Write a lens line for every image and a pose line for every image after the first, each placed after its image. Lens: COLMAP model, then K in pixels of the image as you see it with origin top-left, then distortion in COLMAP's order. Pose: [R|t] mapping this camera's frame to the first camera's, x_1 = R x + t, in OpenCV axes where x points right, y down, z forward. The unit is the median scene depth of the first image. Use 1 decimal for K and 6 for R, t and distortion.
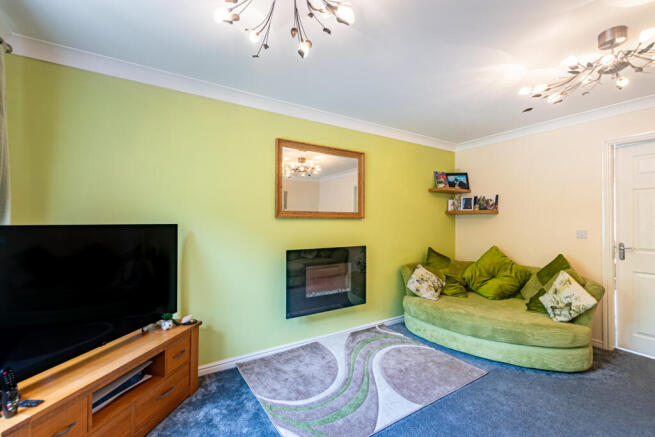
lens RADIAL K [[282.5, 0, 328.7], [0, 282.5, 220.1], [0, 0, 1]] dist [0.001046, -0.000068]
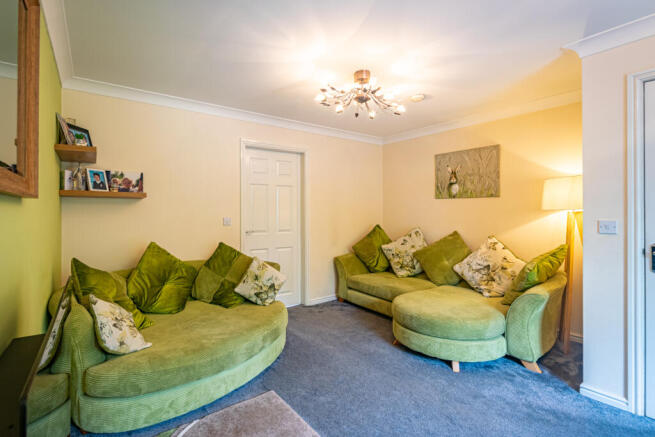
lens RADIAL K [[300.4, 0, 326.1], [0, 300.4, 206.8], [0, 0, 1]] dist [0.000668, 0.000027]
pose [[-0.058704, 0.006664, 0.998253, -0.244636], [-0.014706, 0.999863, -0.007540, -0.002237], [-0.998167, -0.015123, -0.058598, 0.639291]]
